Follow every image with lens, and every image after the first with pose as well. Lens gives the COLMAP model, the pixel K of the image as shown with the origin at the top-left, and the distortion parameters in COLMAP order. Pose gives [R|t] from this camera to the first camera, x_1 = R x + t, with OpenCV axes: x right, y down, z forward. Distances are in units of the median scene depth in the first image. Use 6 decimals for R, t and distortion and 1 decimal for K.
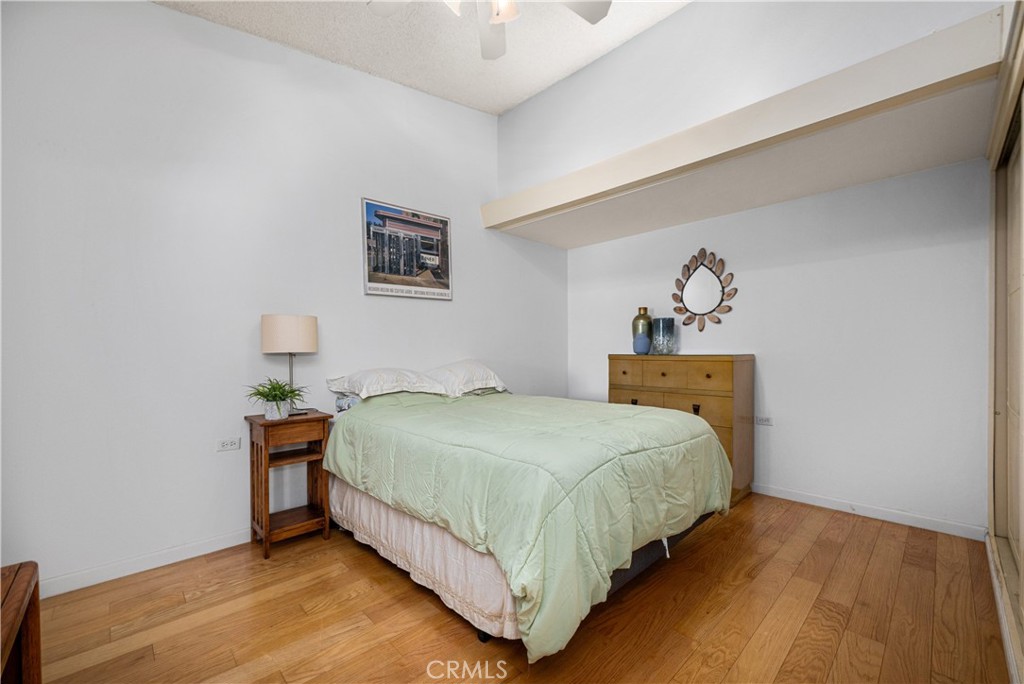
lens RADIAL K [[417.9, 0, 504.7], [0, 417.9, 348.4], [0, 0, 1]] dist [-0.000804, 0.000483]
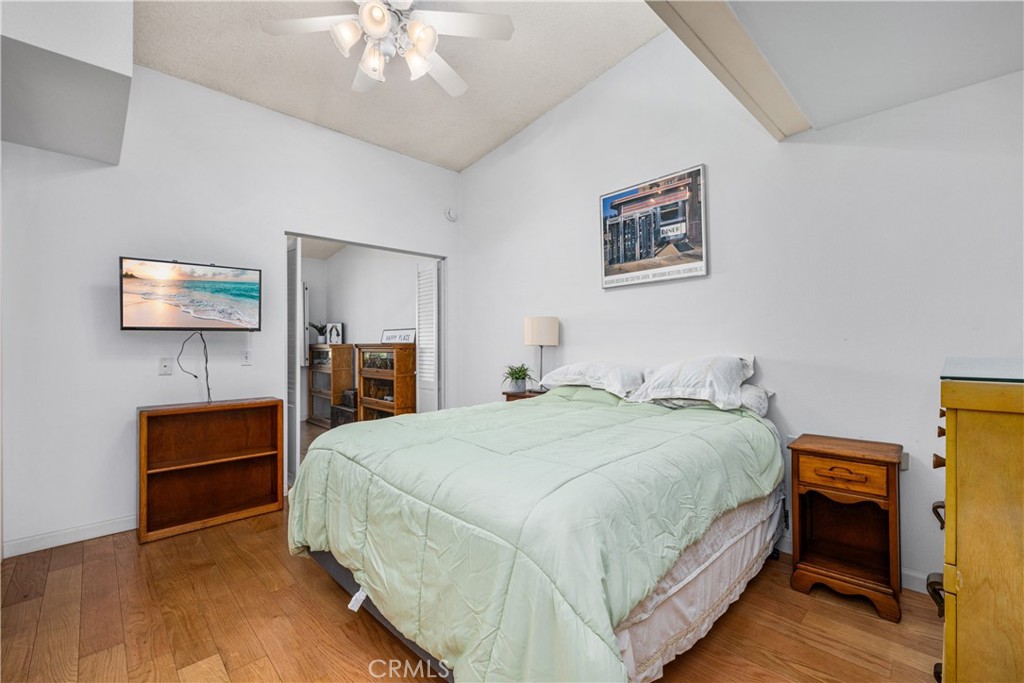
lens RADIAL K [[417.9, 0, 512.3], [0, 417.9, 341.9], [0, 0, 1]] dist [-0.000804, 0.000483]
pose [[0.024862, -0.002112, -0.999689, 0.647212], [0.002376, 0.999995, -0.002054, 0.002212], [0.999688, -0.002324, 0.024867, 0.707750]]
